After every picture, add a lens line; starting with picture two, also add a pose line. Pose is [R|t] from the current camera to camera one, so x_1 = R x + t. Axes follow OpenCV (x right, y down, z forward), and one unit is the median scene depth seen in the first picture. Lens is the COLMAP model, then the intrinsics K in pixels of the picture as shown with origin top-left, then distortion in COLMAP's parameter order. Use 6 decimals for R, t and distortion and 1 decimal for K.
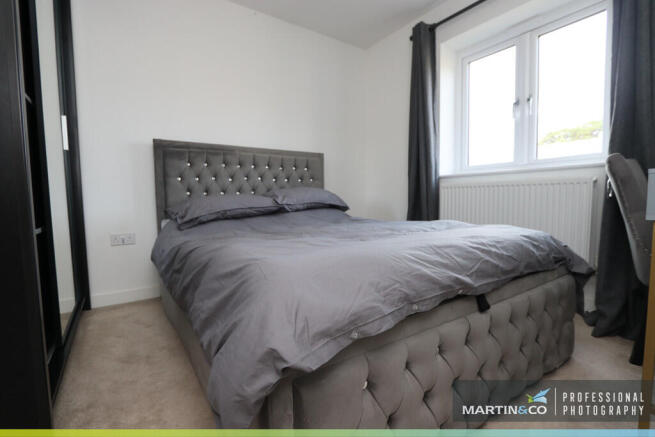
lens RADIAL K [[303.1, 0, 324.8], [0, 303.1, 221.3], [0, 0, 1]] dist [-0.018667, 0.000752]
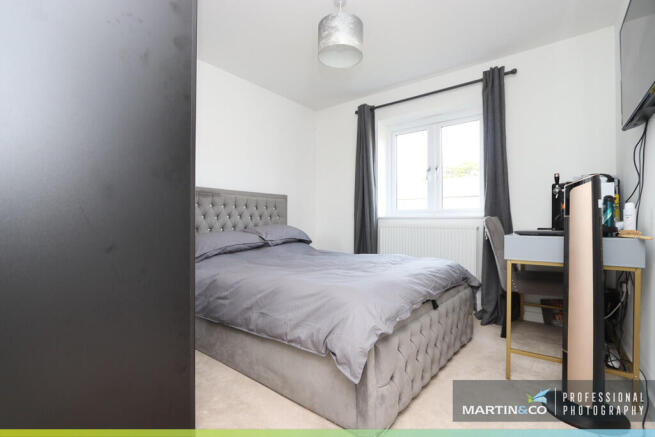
lens RADIAL K [[307.2, 0, 325.4], [0, 307.2, 219.5], [0, 0, 1]] dist [-0.016731, 0.000409]
pose [[0.956372, 0.017927, 0.291601, -0.288598], [0.004737, 0.997033, -0.076831, -0.045604], [-0.292113, 0.074860, 0.953449, -0.269439]]
